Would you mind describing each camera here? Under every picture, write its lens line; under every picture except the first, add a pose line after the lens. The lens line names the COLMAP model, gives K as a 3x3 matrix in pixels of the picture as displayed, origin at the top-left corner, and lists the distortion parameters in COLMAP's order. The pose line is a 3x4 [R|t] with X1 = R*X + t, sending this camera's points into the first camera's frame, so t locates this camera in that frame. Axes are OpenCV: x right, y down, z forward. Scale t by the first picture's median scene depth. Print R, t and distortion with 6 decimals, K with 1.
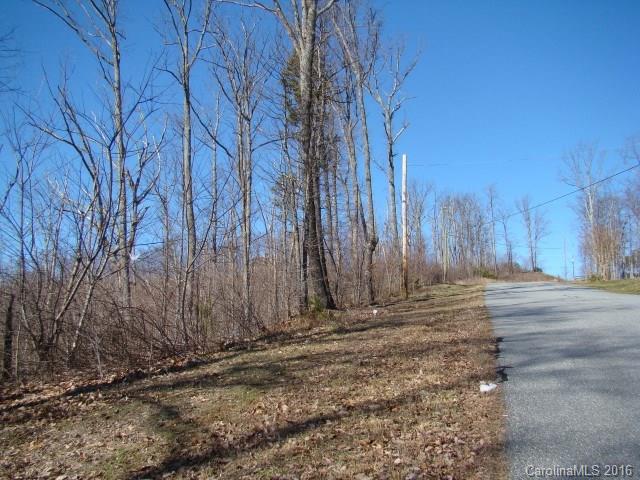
lens RADIAL K [[613.8, 0, 320.0], [0, 613.8, 240.0], [0, 0, 1]] dist [-0.157539, 0.152628]
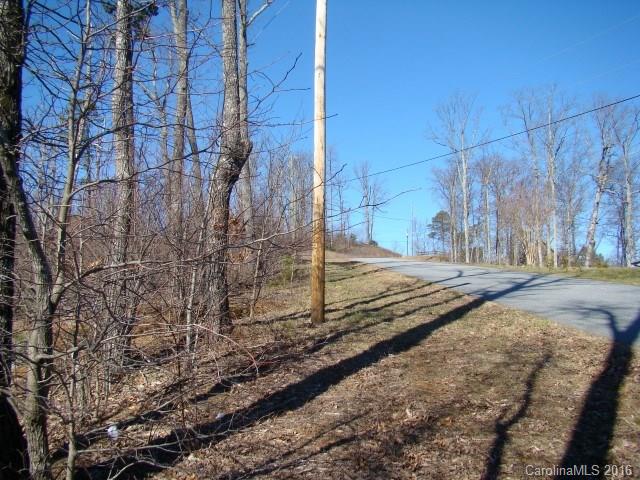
lens RADIAL K [[613.8, 0, 320.0], [0, 613.8, 240.0], [0, 0, 1]] dist [-0.157539, 0.152628]
pose [[0.954500, 0.042320, 0.295191, 0.006355], [-0.058609, 0.997195, 0.046550, 0.006271], [-0.292394, -0.061732, 0.954303, 0.130083]]
